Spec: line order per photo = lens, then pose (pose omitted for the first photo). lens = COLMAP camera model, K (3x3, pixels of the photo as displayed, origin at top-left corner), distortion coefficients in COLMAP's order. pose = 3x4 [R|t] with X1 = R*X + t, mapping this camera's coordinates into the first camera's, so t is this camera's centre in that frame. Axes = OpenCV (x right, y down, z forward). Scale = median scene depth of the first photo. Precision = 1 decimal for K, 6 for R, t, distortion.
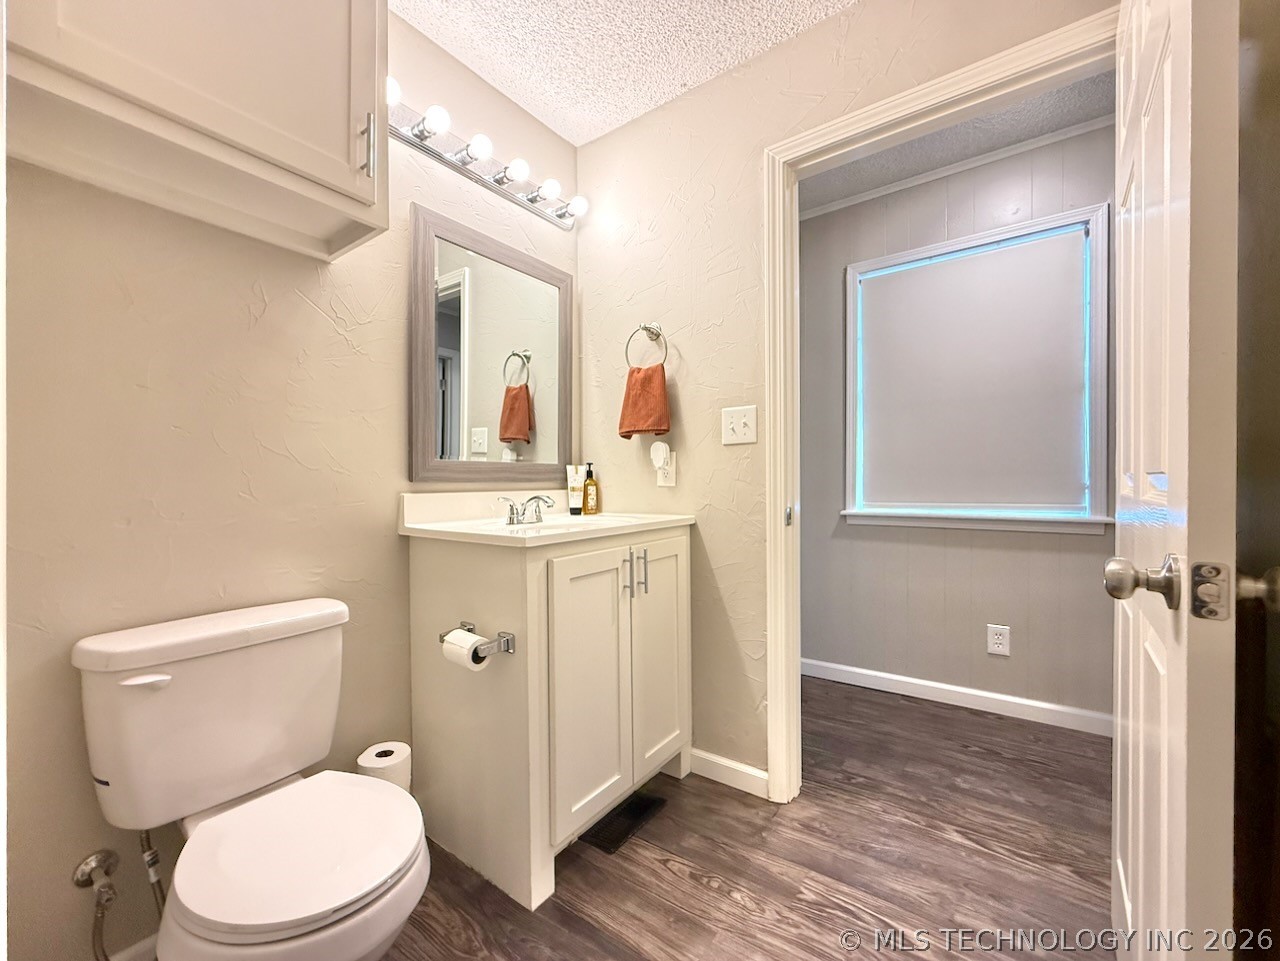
lens RADIAL K [[509.4, 0, 637.7], [0, 509.4, 477.9], [0, 0, 1]] dist [-0.002066, -0.000436]
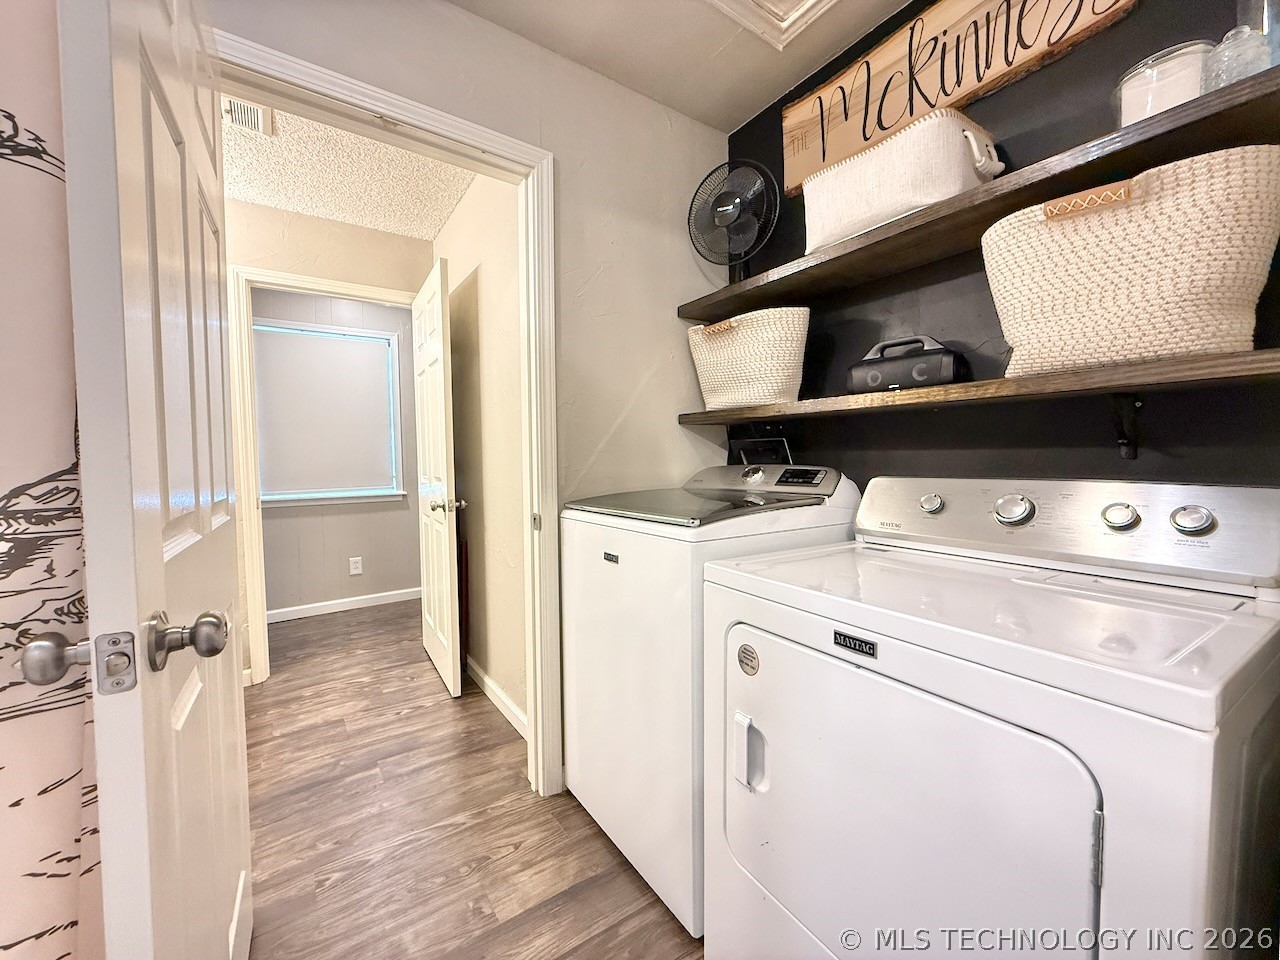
lens RADIAL K [[512.4, 0, 647.8], [0, 512.4, 485.8], [0, 0, 1]] dist [0.002406, 0.001379]
pose [[0.310406, -0.057914, 0.948838, -0.860607], [0.010141, 0.998287, 0.057615, -0.064618], [-0.950550, -0.008262, 0.310462, -0.674087]]
